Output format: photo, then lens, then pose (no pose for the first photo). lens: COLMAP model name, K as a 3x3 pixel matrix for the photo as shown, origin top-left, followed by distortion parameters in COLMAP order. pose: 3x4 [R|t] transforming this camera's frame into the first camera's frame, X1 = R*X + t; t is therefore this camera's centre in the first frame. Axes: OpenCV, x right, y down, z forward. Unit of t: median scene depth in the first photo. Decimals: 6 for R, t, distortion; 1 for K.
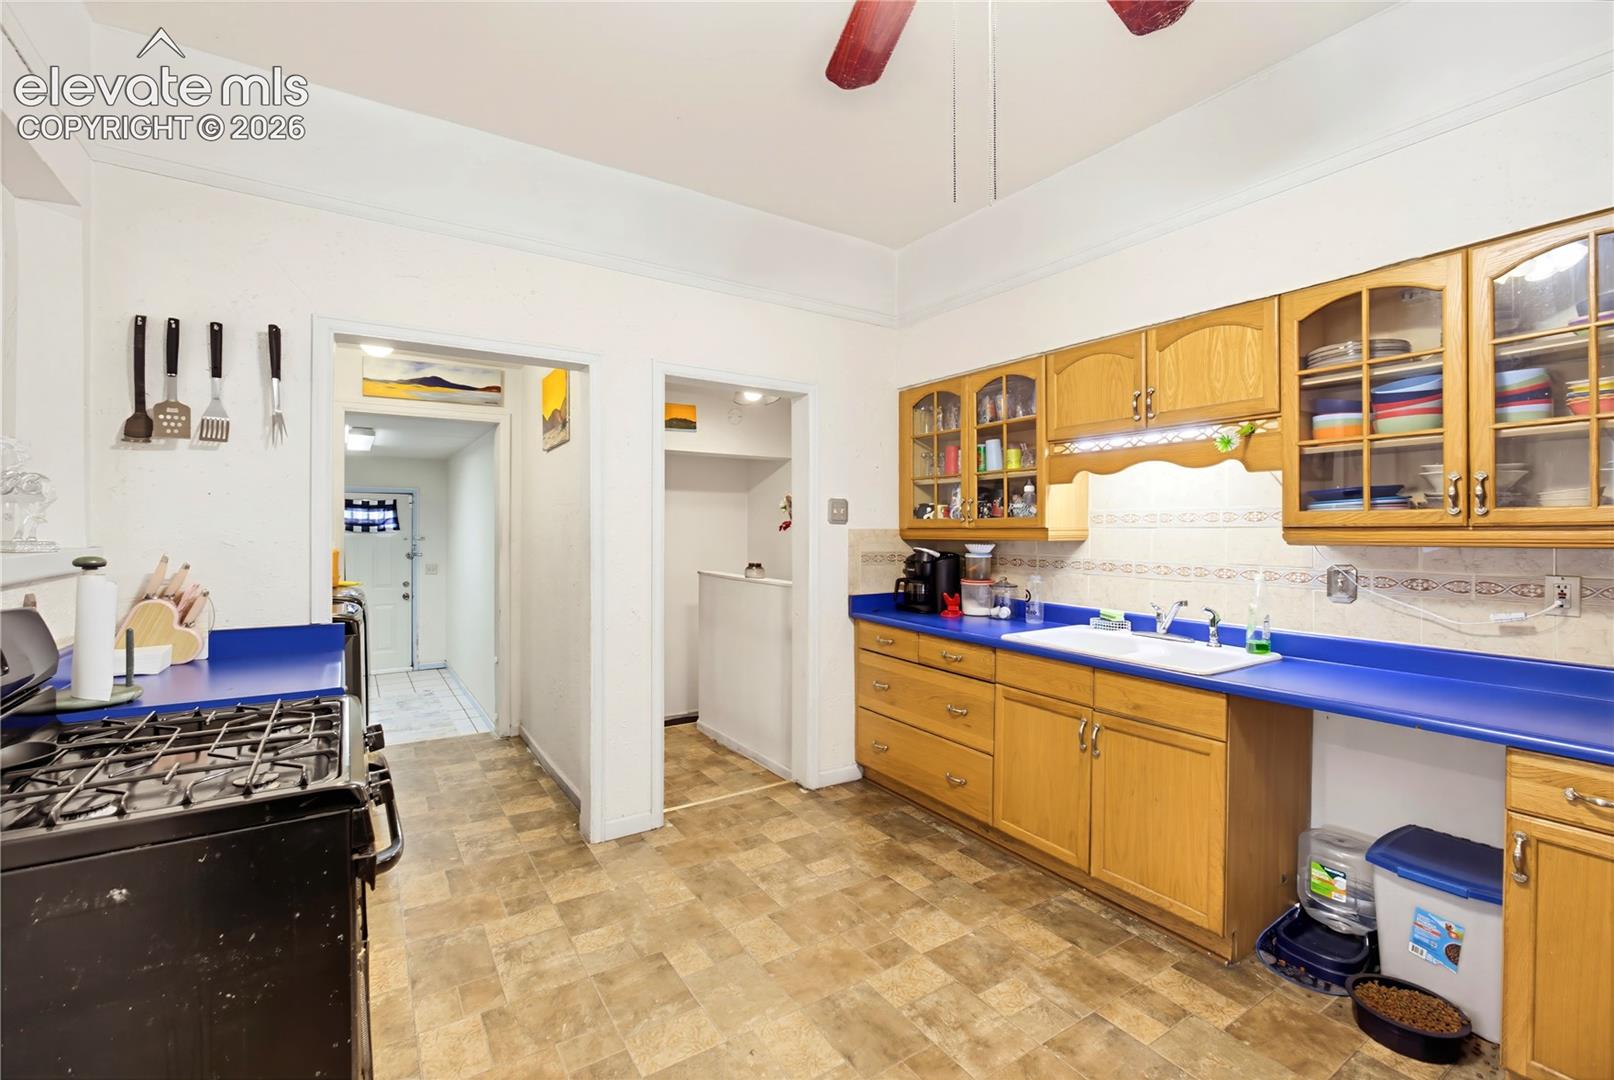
lens RADIAL K [[690.9, 0, 795.6], [0, 690.9, 537.1], [0, 0, 1]] dist [-0.016795, 0.003845]
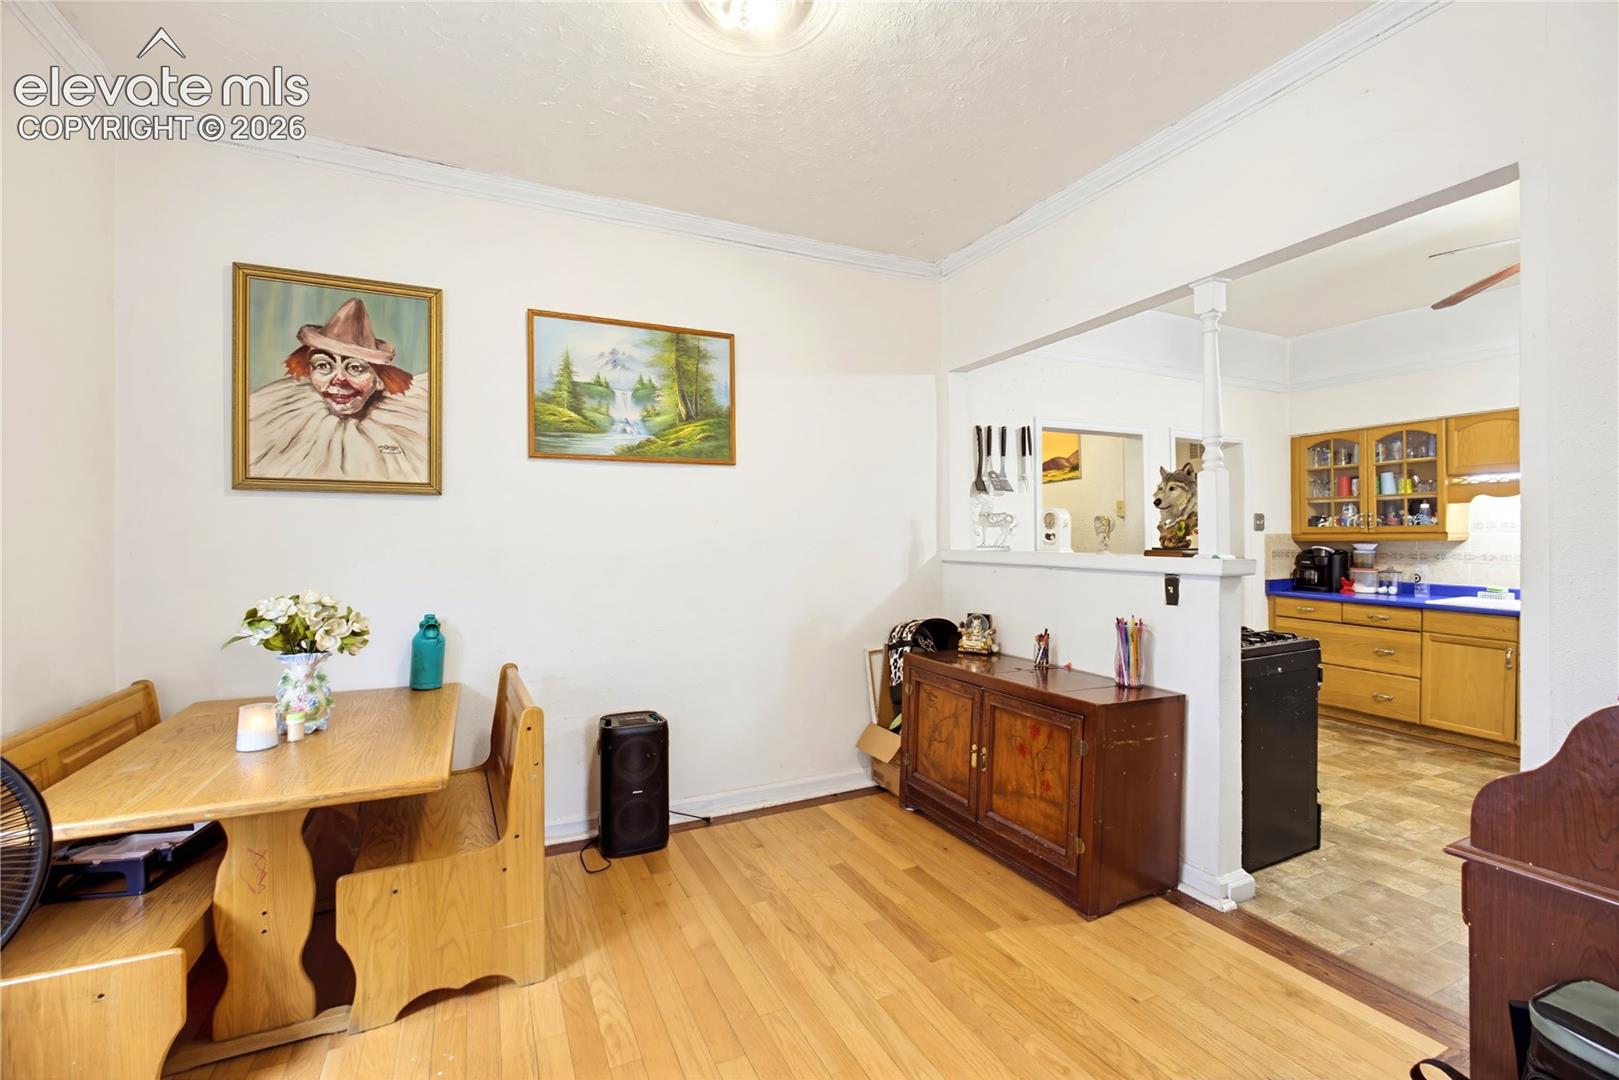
lens RADIAL K [[693.0, 0, 787.3], [0, 693.0, 541.4], [0, 0, 1]] dist [-0.016795, 0.003845]
pose [[0.991234, -0.010298, -0.131712, -0.878972], [0.010184, 0.999947, -0.001539, -0.005679], [0.131721, 0.000184, 0.991287, -0.688801]]
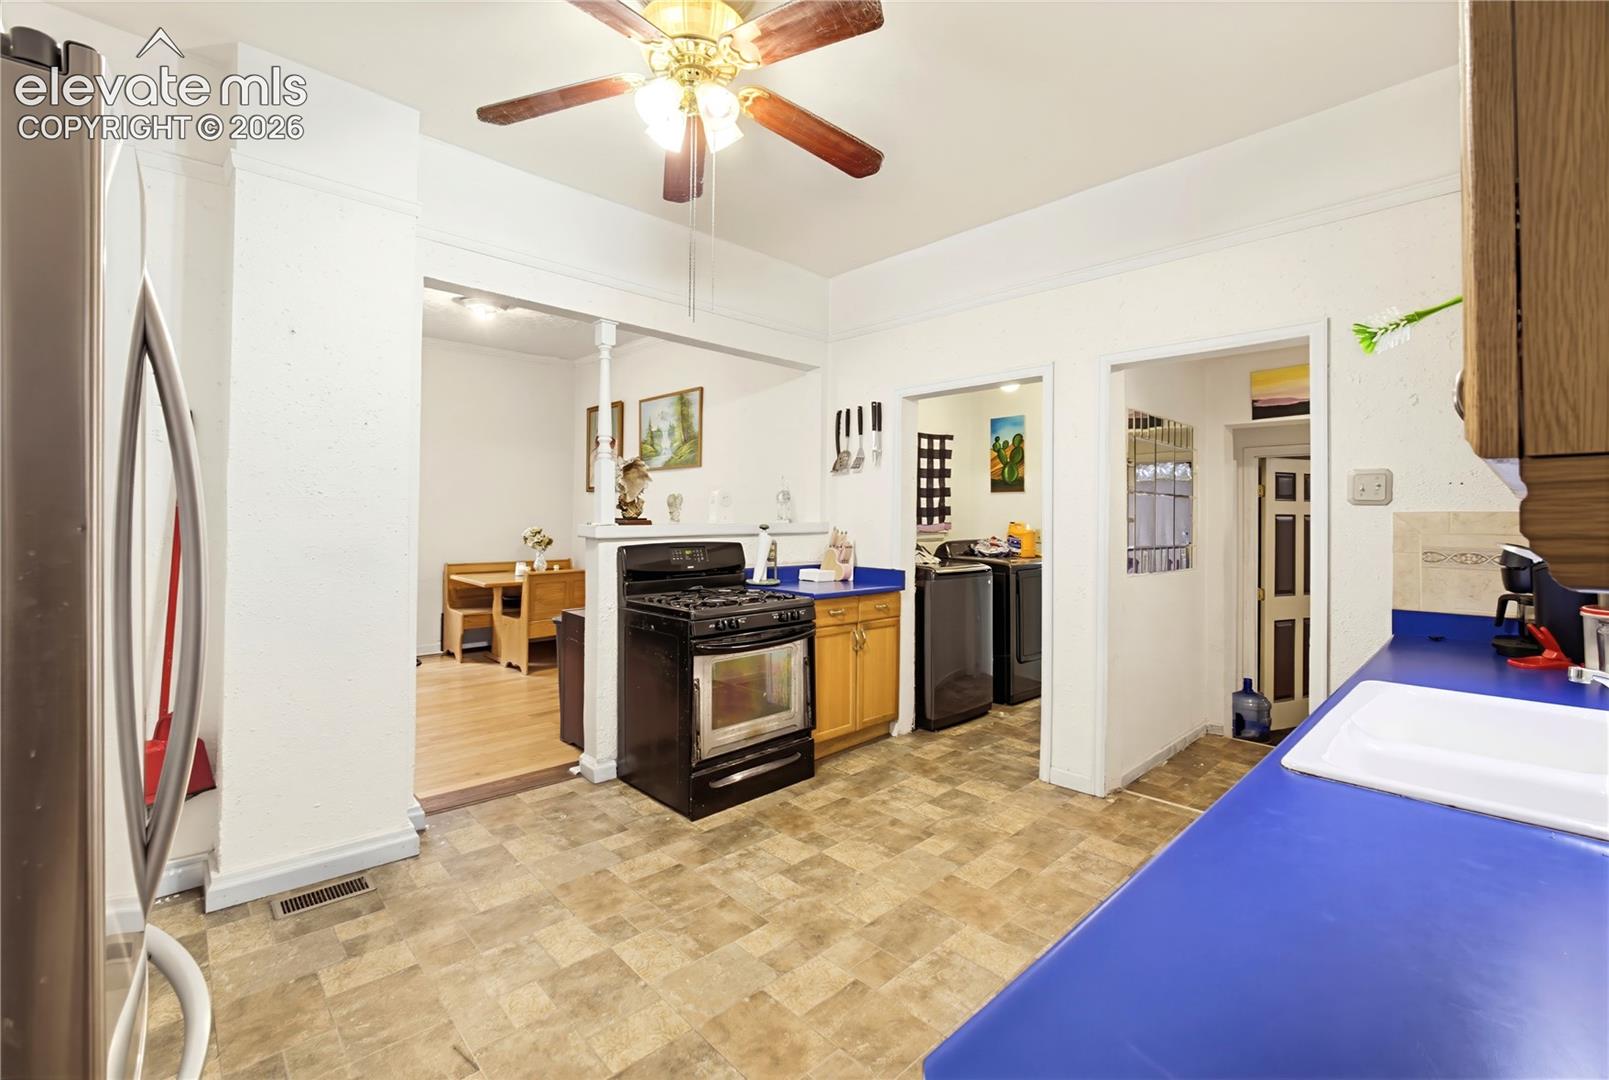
lens RADIAL K [[688.8, 0, 803.3], [0, 688.8, 512.9], [0, 0, 1]] dist [-0.016795, 0.003845]
pose [[0.184418, -0.005462, -0.982833, 0.761489], [-0.013000, 0.999884, -0.007996, 0.002675], [0.982762, 0.014252, 0.184326, 0.363522]]
